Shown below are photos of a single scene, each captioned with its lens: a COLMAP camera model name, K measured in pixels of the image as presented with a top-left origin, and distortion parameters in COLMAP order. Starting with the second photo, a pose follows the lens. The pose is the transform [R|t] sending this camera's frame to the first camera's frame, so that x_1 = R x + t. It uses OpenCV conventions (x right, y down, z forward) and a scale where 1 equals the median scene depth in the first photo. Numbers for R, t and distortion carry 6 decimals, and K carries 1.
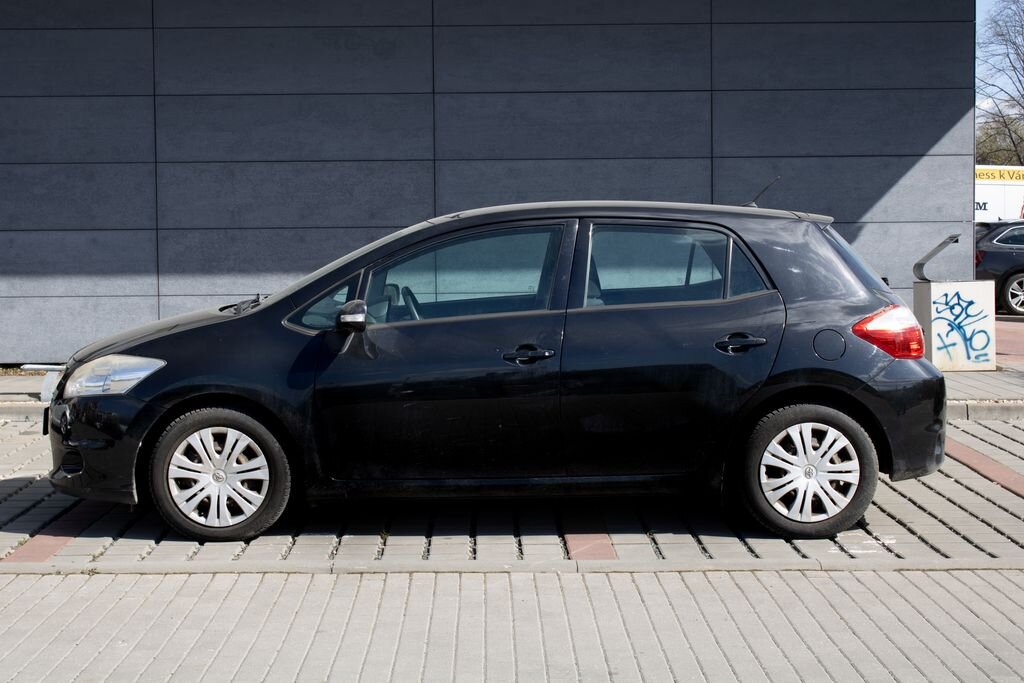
lens RADIAL K [[1745.3, 0, 512.0], [0, 1745.3, 341.5], [0, 0, 1]] dist [0.004286, 0.059233]
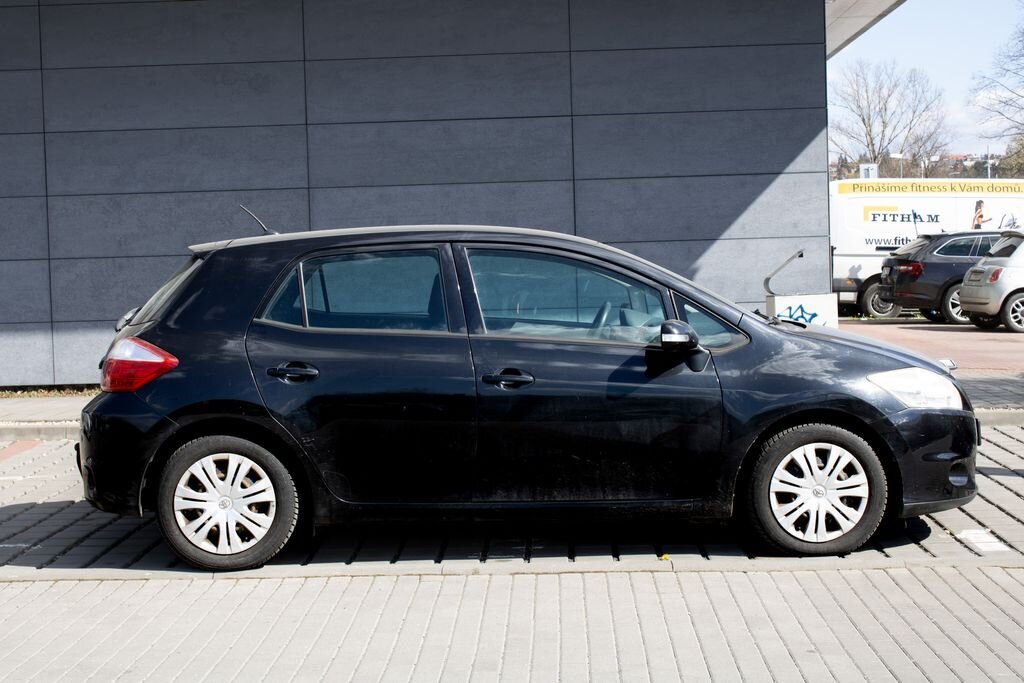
lens RADIAL K [[1697.9, 0, 512.0], [0, 1697.9, 341.5], [0, 0, 1]] dist [-0.001889, 0.134555]
pose [[0.998711, -0.017380, -0.047699, 0.124762], [0.016941, 0.999810, -0.009594, 0.000116], [0.047856, 0.008774, 0.998816, -0.013016]]
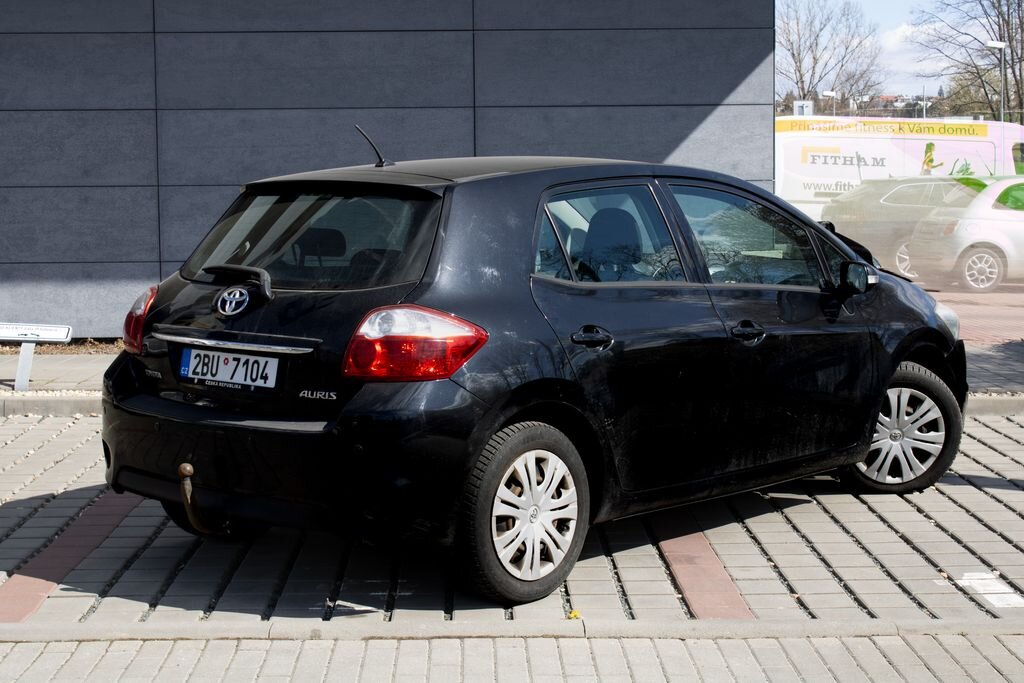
lens RADIAL K [[1795.8, 0, 512.0], [0, 1795.8, 341.5], [0, 0, 1]] dist [0.005357, 0.145607]
pose [[0.999984, 0.000192, 0.005580, 0.128850], [-0.000320, 0.999738, 0.022909, -0.008443], [-0.005574, -0.022910, 0.999722, 0.096292]]
